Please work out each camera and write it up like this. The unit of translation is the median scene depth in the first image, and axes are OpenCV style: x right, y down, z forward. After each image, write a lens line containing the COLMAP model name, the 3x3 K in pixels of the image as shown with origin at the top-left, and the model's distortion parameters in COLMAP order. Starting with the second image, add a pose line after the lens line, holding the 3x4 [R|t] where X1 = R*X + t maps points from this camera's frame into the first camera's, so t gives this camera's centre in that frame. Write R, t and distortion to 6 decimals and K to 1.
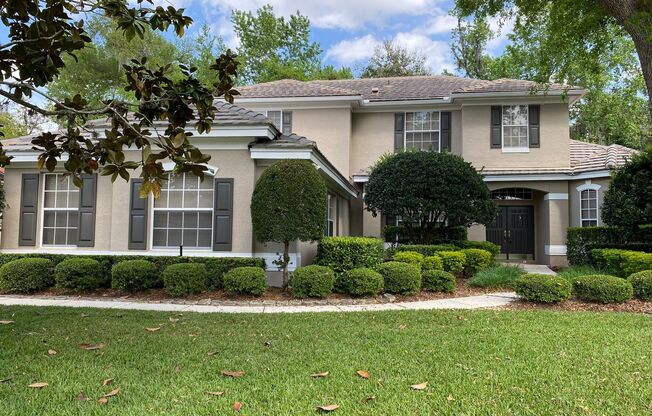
lens RADIAL K [[525.6, 0, 326.0], [0, 525.6, 208.0], [0, 0, 1]] dist [0.009536, -0.002601]
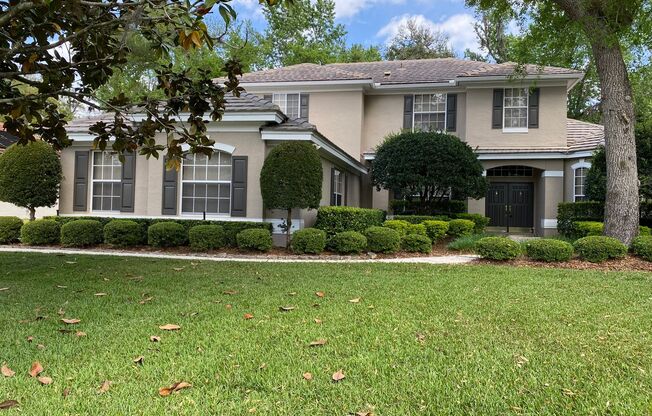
lens RADIAL K [[525.6, 0, 326.0], [0, 525.6, 208.0], [0, 0, 1]] dist [0.009536, -0.002601]
pose [[0.997976, 0.011207, -0.062603, 0.076070], [-0.008453, 0.998991, 0.044099, 0.007332], [0.063034, -0.043480, 0.997064, -0.179291]]
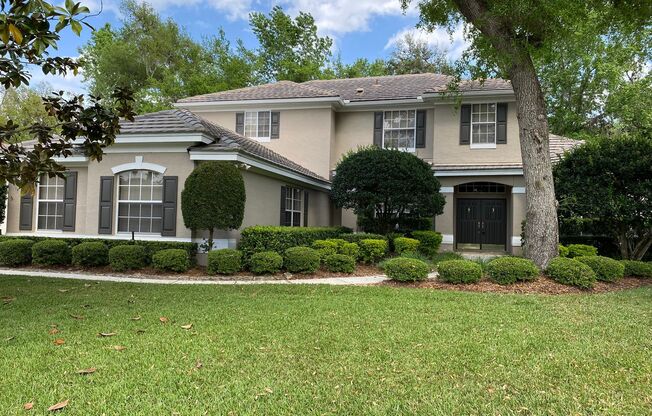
lens RADIAL K [[529.5, 0, 326.0], [0, 529.5, 208.0], [0, 0, 1]] dist [0.008330, -0.005499]
pose [[0.993436, 0.007485, -0.114144, 0.295648], [-0.005274, 0.999793, 0.019664, -0.009167], [0.114268, -0.018933, 0.993270, -0.169447]]
